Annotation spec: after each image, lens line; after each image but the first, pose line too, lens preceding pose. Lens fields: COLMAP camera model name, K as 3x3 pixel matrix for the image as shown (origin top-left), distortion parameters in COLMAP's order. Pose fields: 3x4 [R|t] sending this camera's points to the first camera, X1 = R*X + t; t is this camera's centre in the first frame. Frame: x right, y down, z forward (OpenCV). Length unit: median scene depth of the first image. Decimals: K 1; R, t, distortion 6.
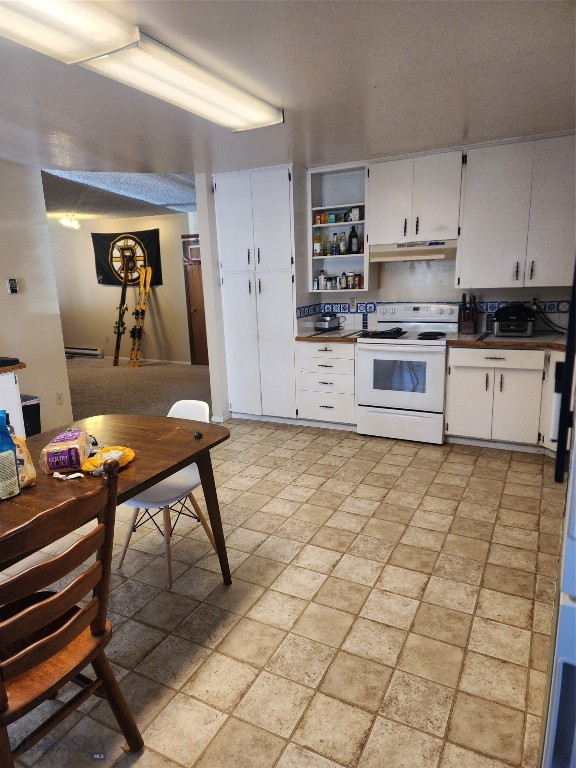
lens RADIAL K [[505.9, 0, 286.0], [0, 505.9, 386.6], [0, 0, 1]] dist [0.058601, -0.043556]
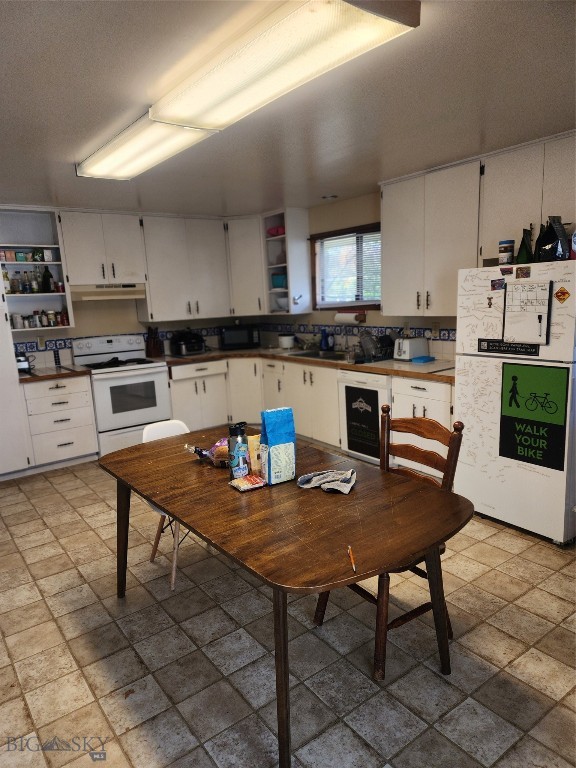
lens RADIAL K [[505.9, 0, 289.1], [0, 505.9, 382.6], [0, 0, 1]] dist [0.058601, -0.043556]
pose [[0.424332, -0.139651, 0.894673, -0.627932], [0.221769, 0.973973, 0.046847, -0.027573], [-0.877930, 0.178532, 0.444258, 0.159361]]
